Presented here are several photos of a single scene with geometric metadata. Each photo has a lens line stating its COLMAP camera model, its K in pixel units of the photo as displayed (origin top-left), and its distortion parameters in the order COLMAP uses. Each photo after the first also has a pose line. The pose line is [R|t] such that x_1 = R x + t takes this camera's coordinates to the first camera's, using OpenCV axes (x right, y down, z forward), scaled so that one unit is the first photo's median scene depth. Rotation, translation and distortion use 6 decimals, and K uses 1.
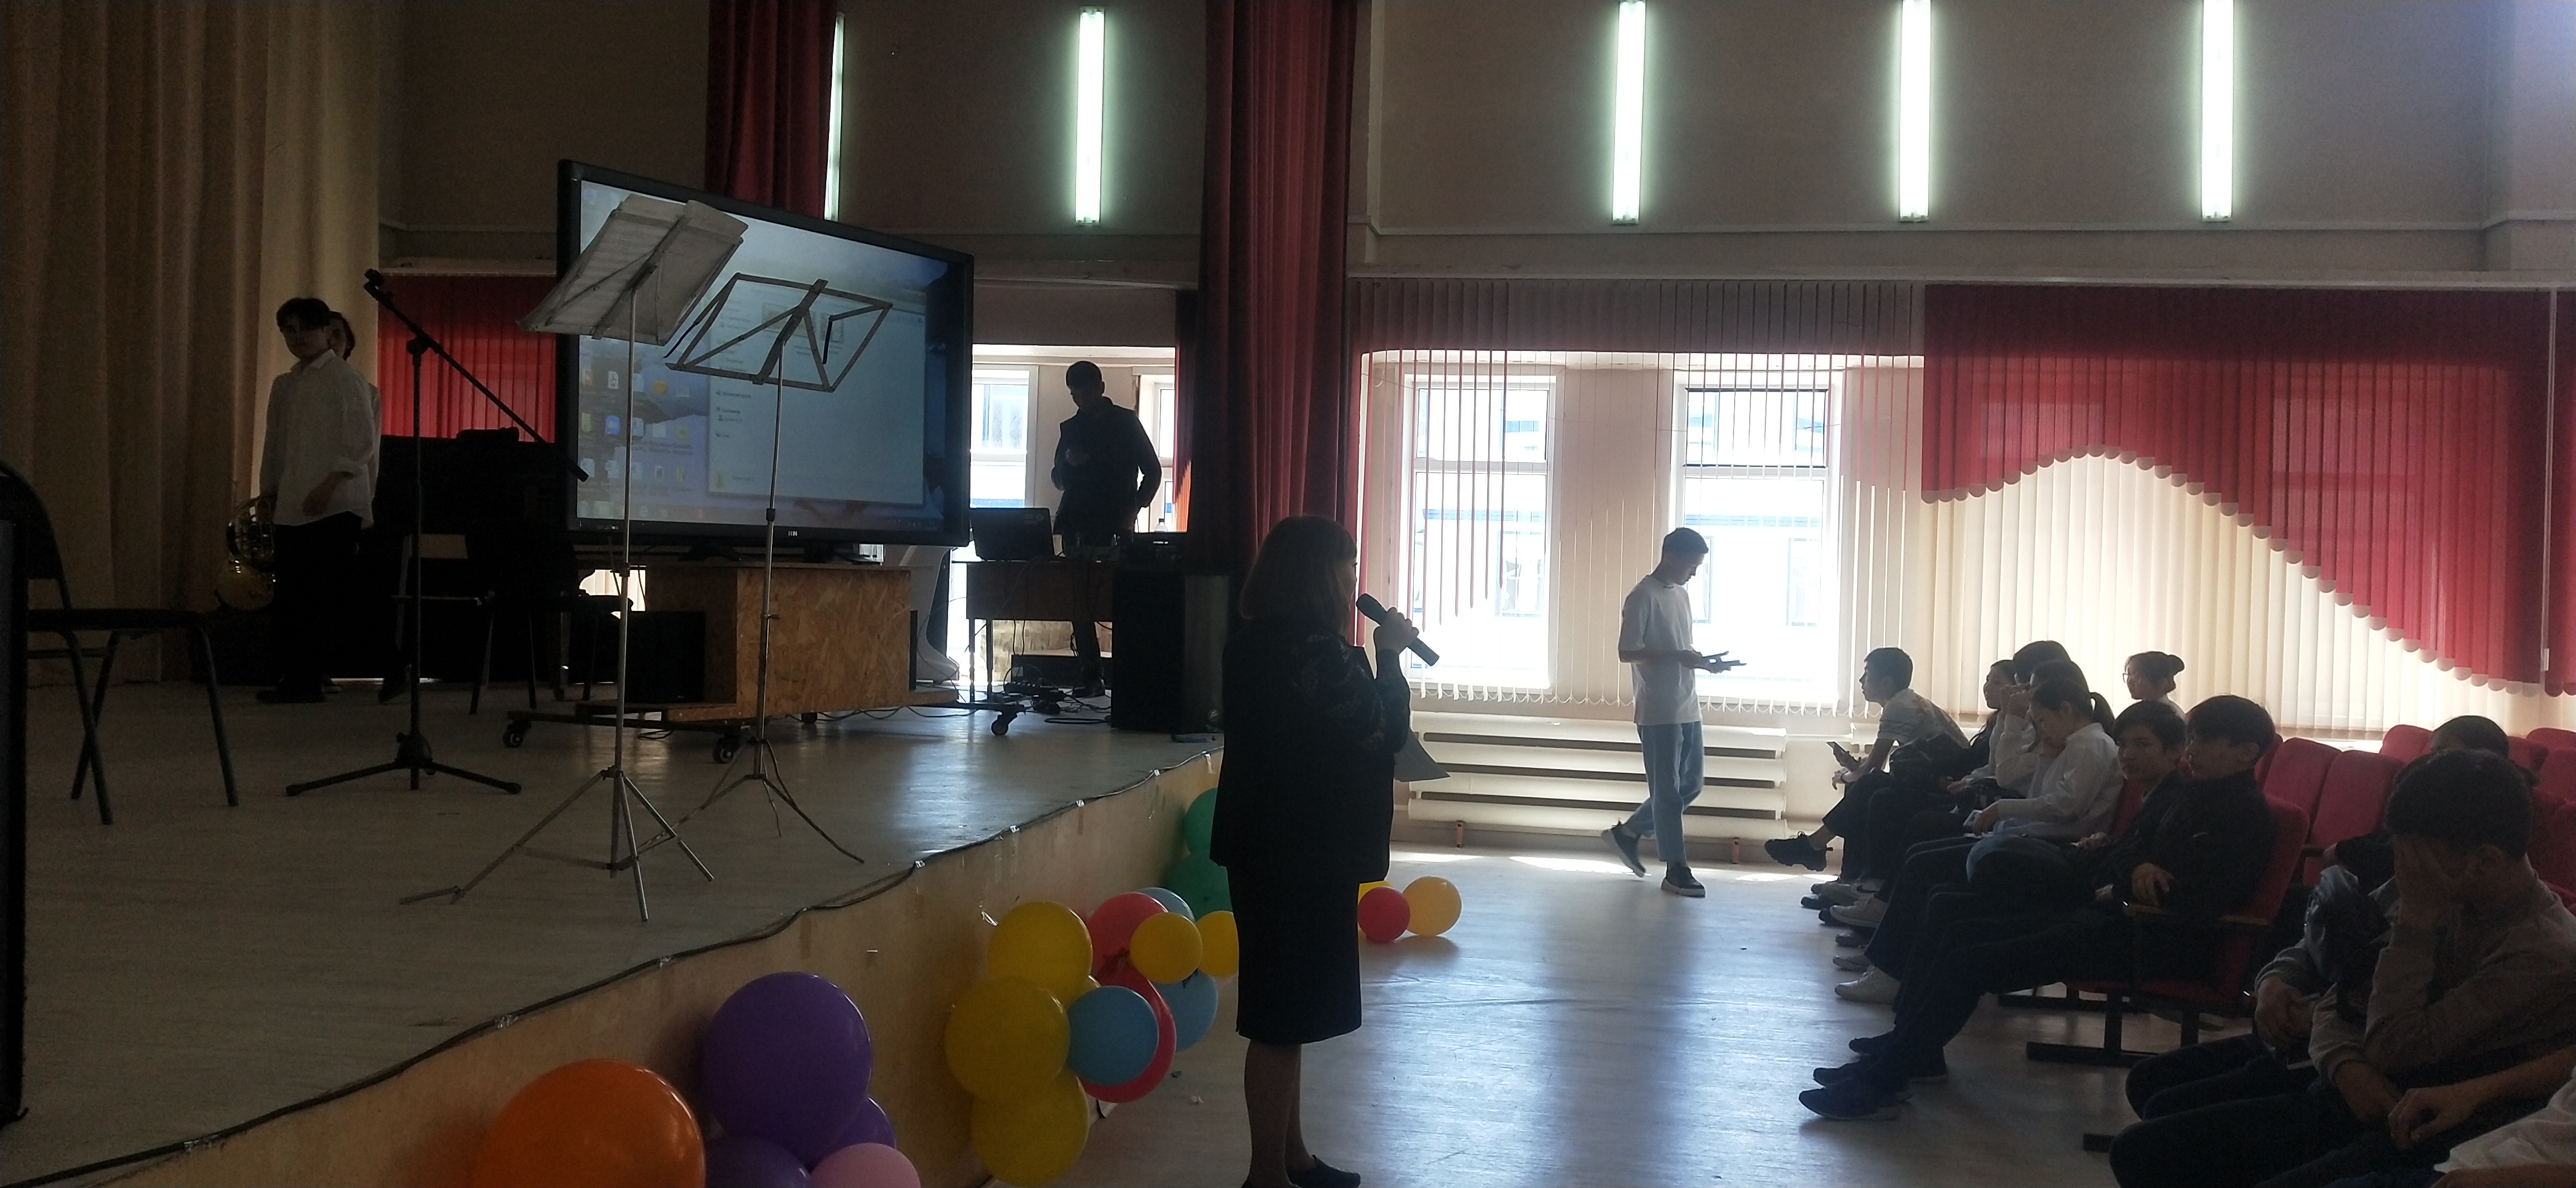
lens RADIAL K [[1984.8, 0, 1288.0], [0, 1984.8, 594.0], [0, 0, 1]] dist [-0.000633, -0.088762]
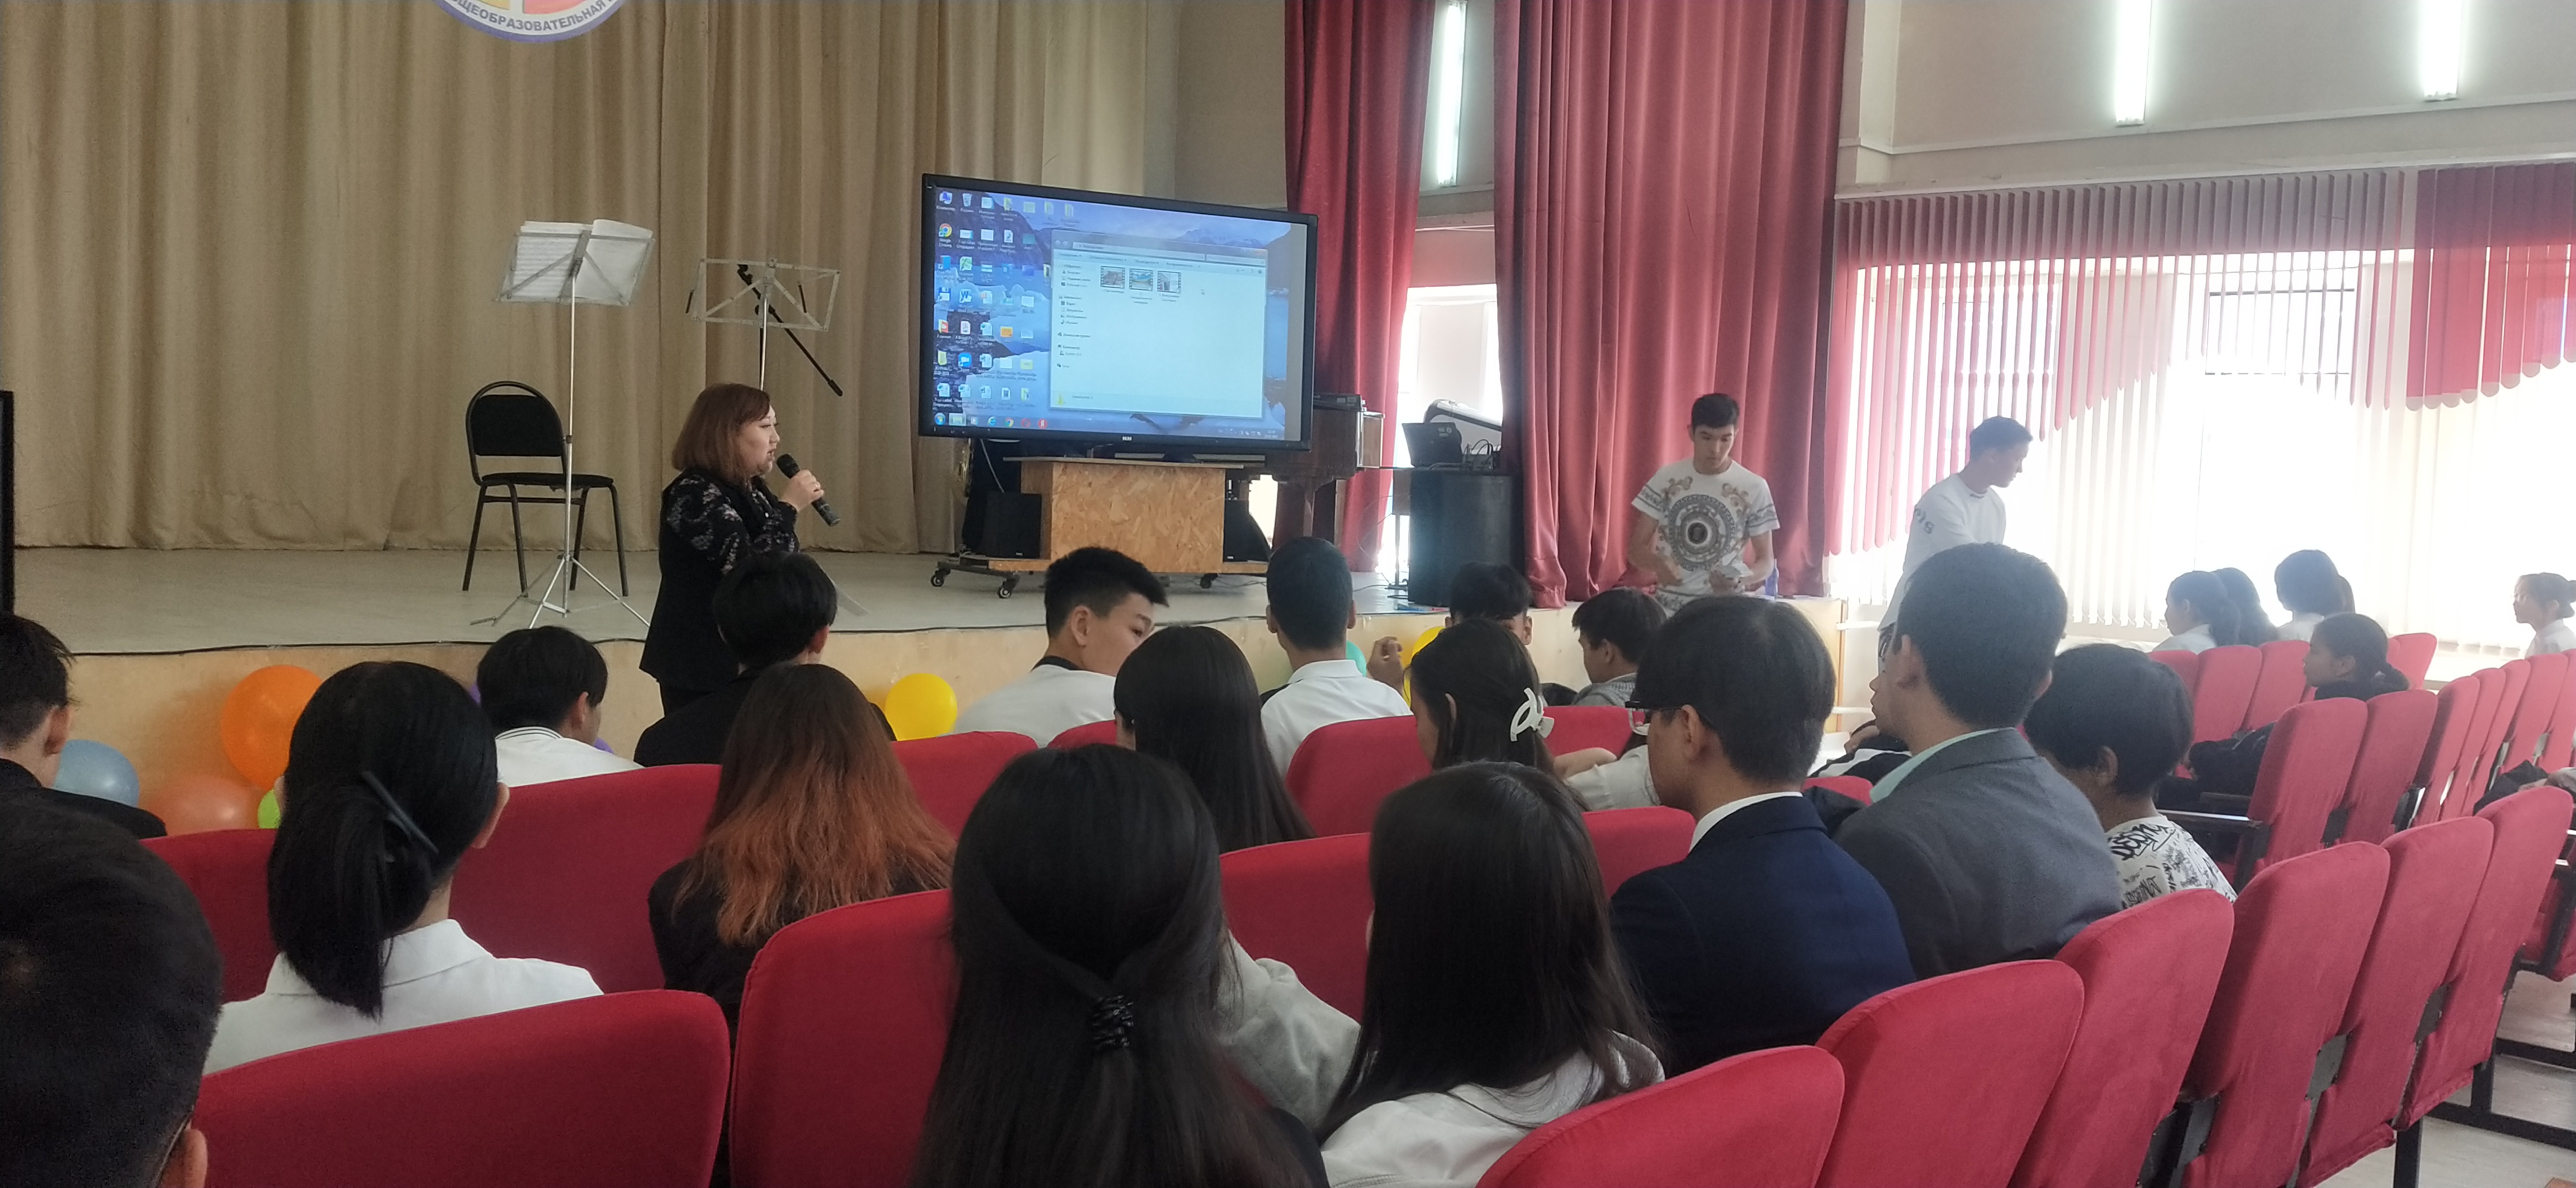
lens RADIAL K [[2076.9, 0, 1320.5], [0, 2076.9, 602.5], [0, 0, 1]] dist [0.058992, -0.137344]
pose [[0.857689, 0.037554, -0.512796, 0.402445], [-0.019538, 0.998989, 0.040480, 0.014292], [0.513798, -0.024700, 0.857555, -0.094728]]
